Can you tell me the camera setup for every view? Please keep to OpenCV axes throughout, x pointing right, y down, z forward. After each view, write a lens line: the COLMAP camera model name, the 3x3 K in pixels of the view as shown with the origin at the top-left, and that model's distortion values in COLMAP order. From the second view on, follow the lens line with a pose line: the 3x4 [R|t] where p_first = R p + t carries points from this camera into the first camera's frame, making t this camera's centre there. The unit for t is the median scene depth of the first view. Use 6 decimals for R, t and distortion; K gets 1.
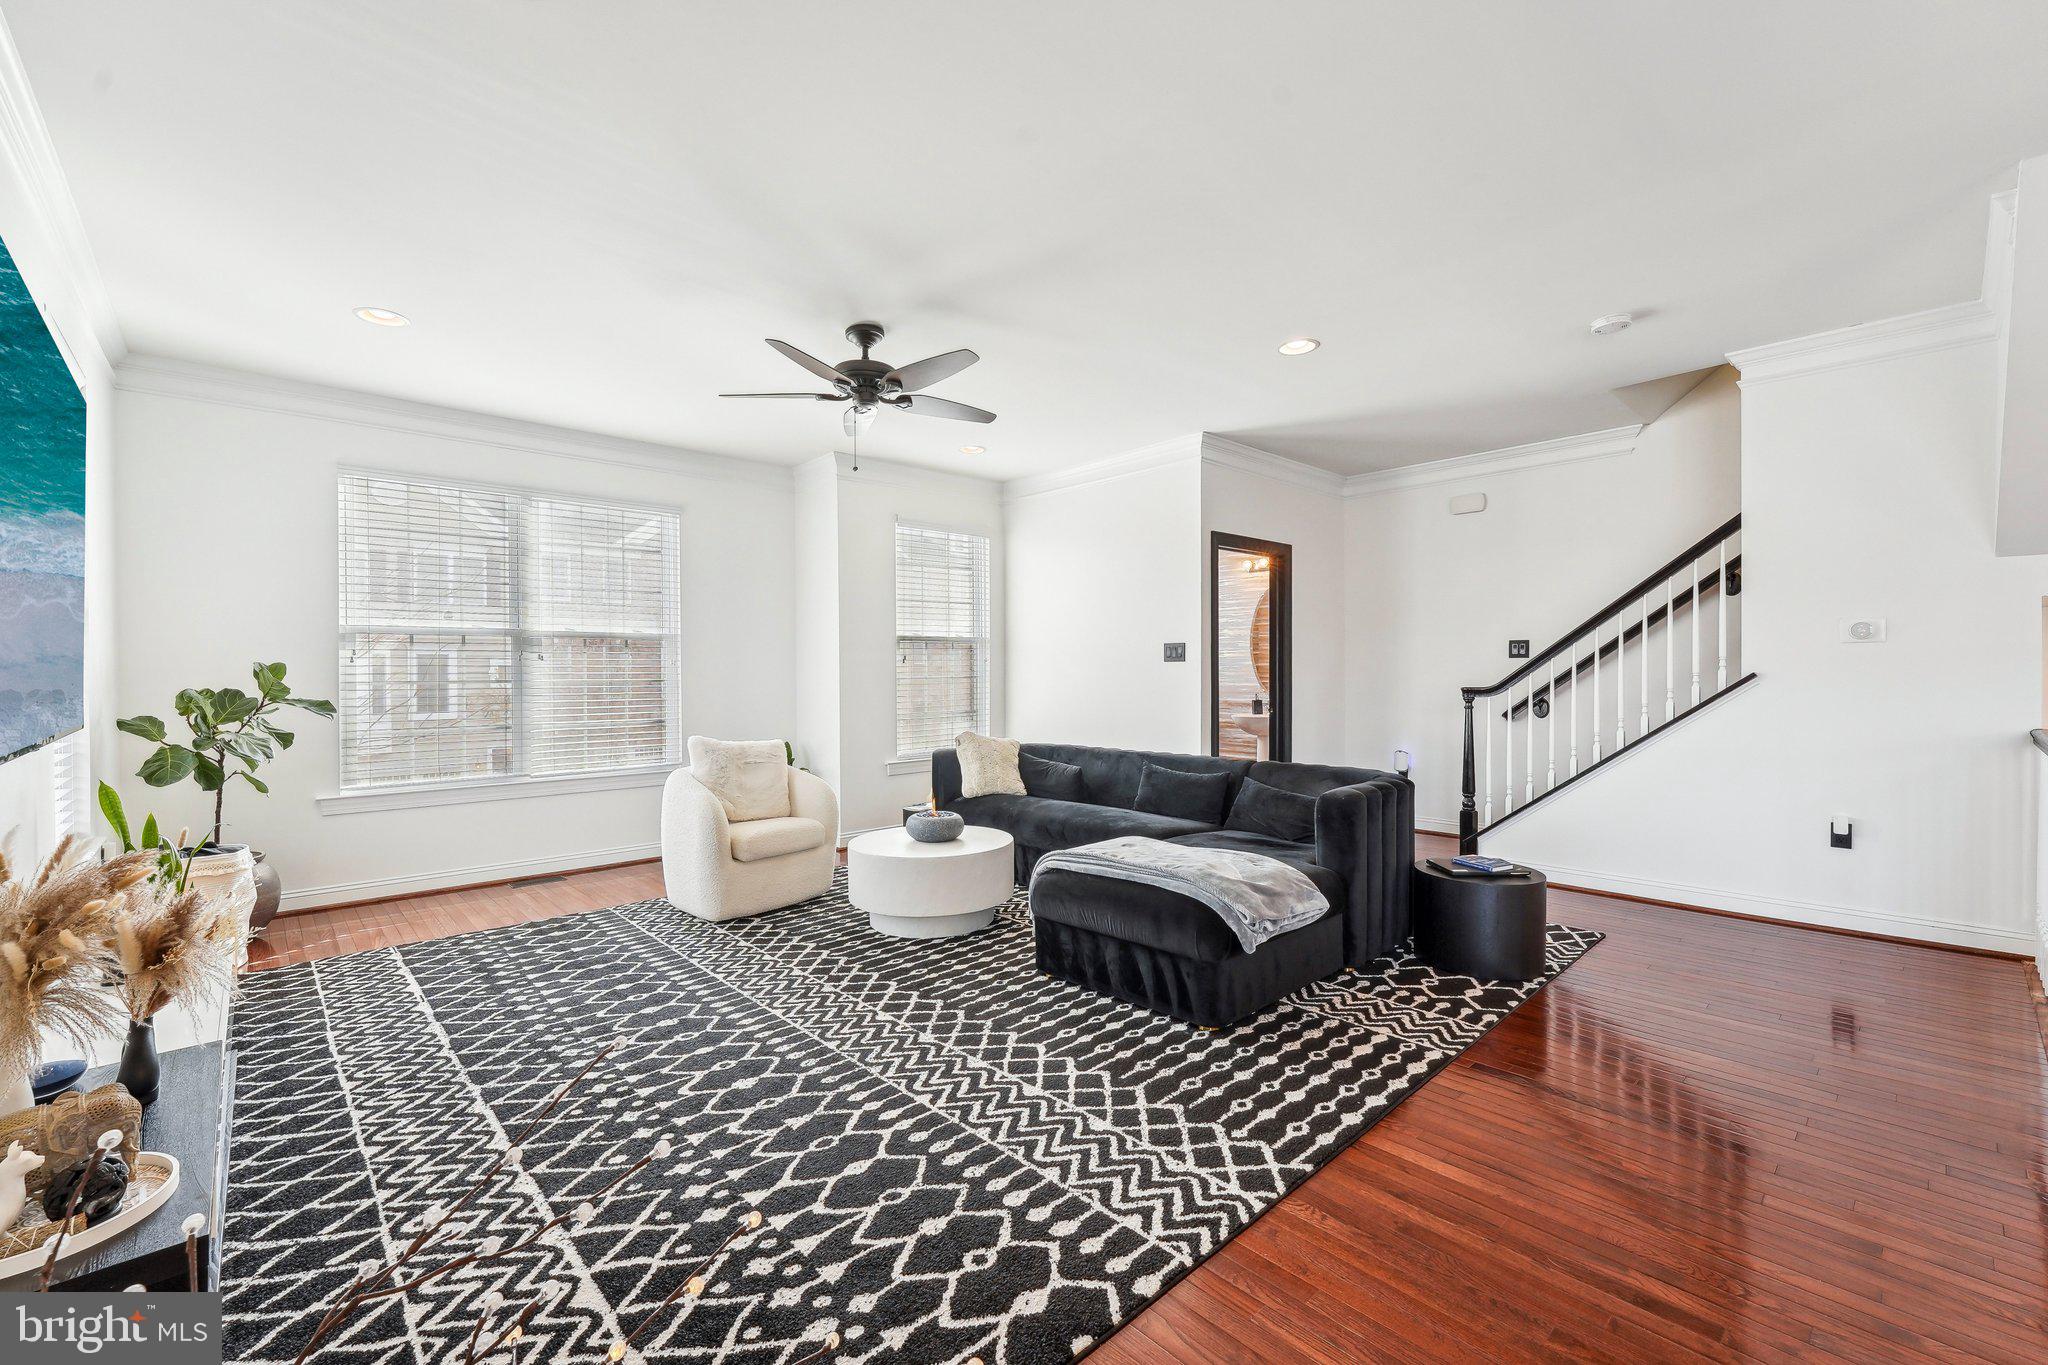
lens RADIAL K [[841.6, 0, 1016.2], [0, 841.6, 692.2], [0, 0, 1]] dist [-0.003371, 0.001943]
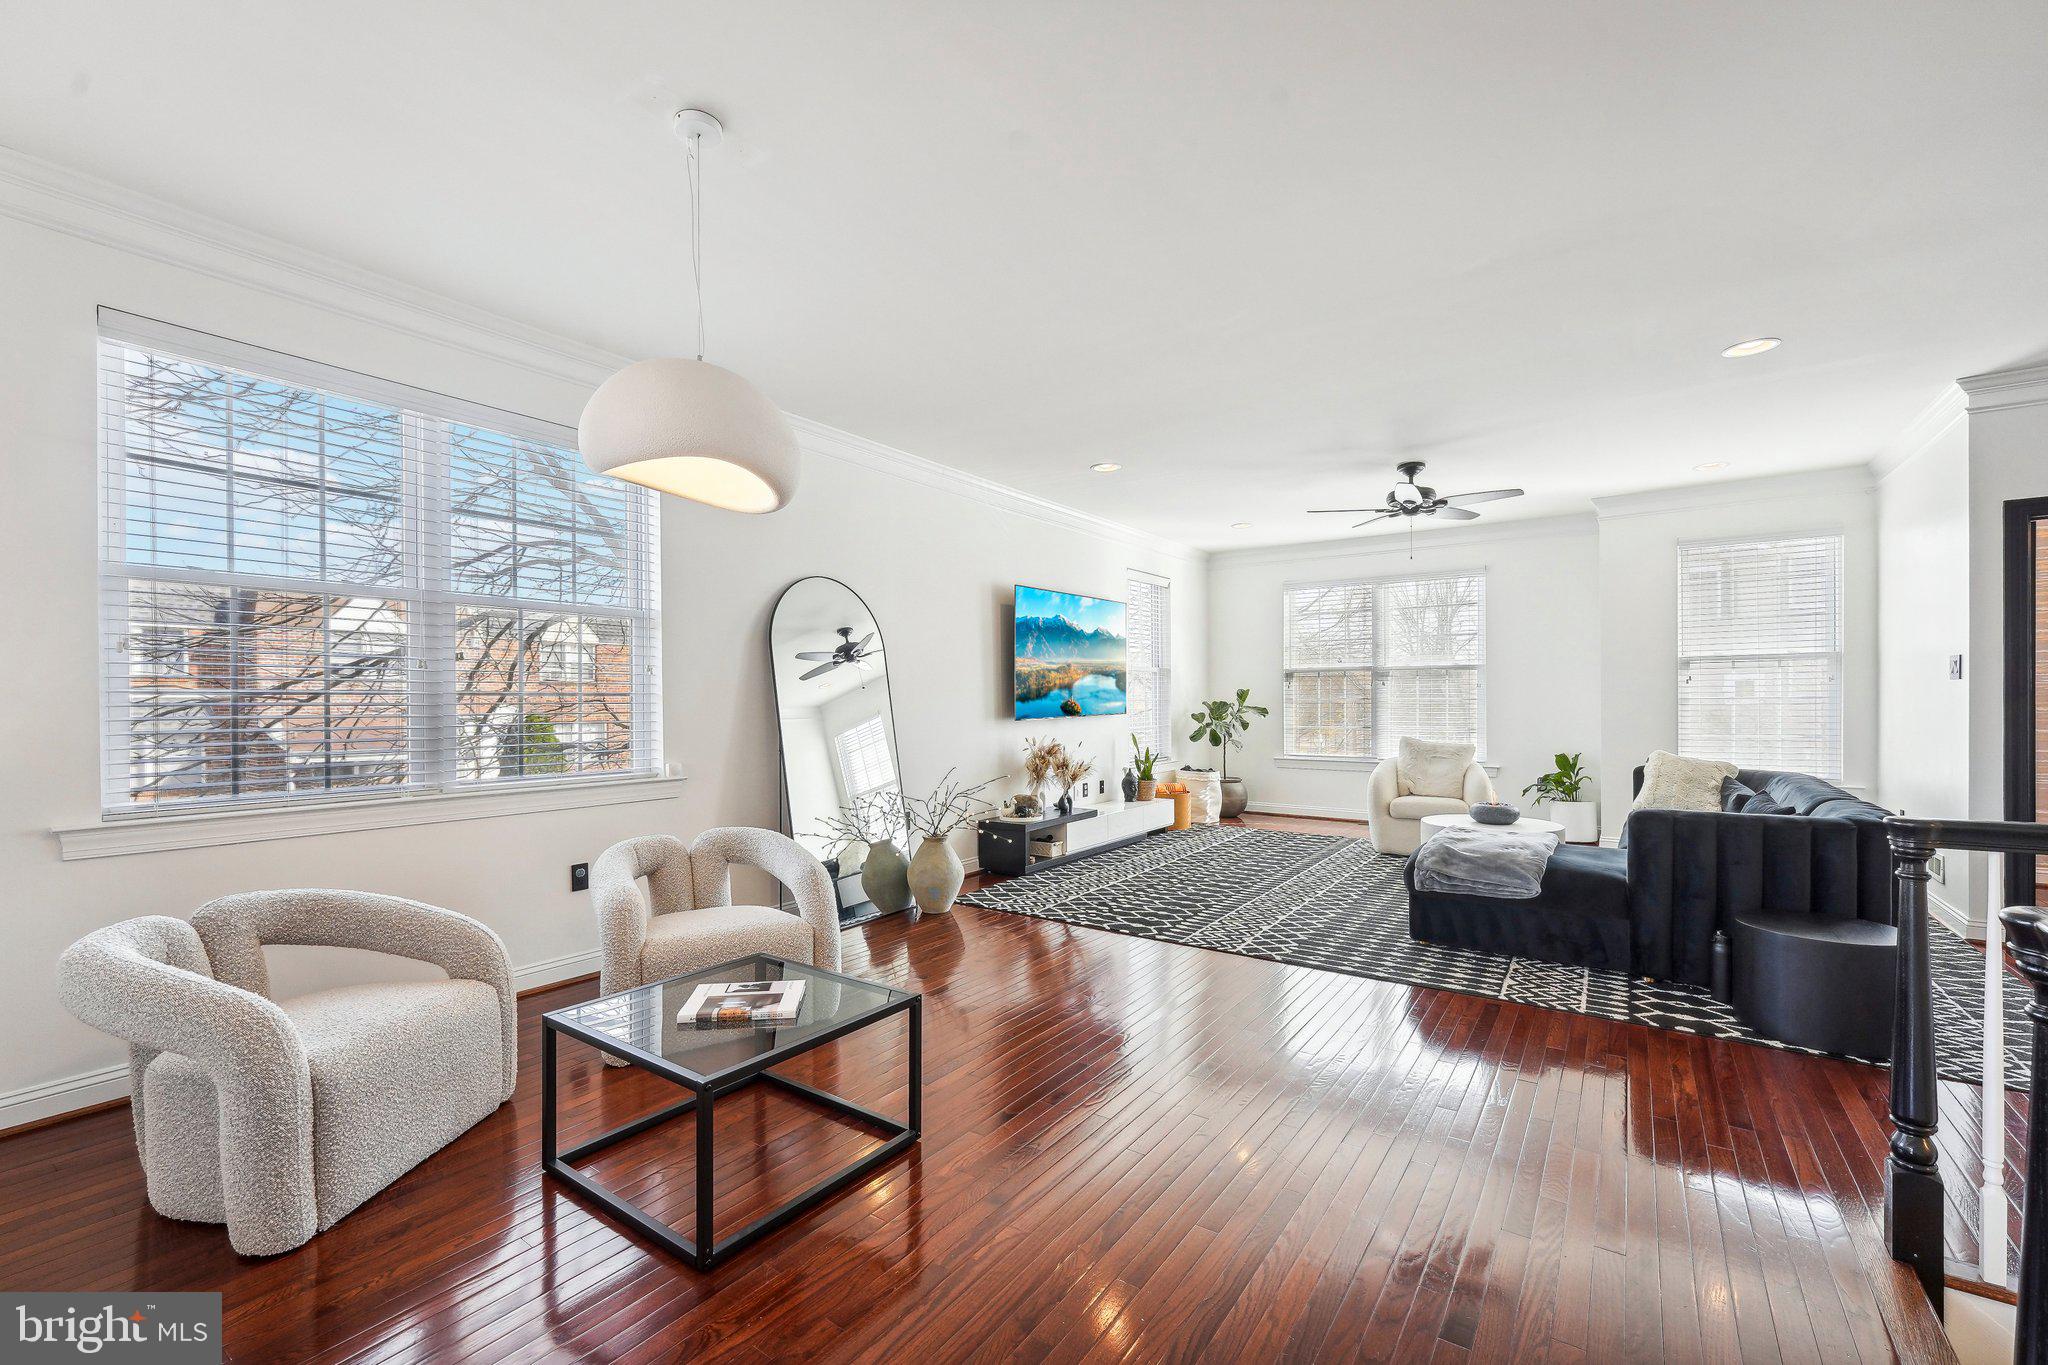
lens RADIAL K [[841.6, 0, 1023.8], [0, 841.6, 706.4], [0, 0, 1]] dist [-0.003371, 0.001943]
pose [[0.215526, 0.015455, -0.976376, 1.609752], [-0.016977, 0.999783, 0.012078, -0.012999], [0.976351, 0.013973, 0.215741, 0.015293]]
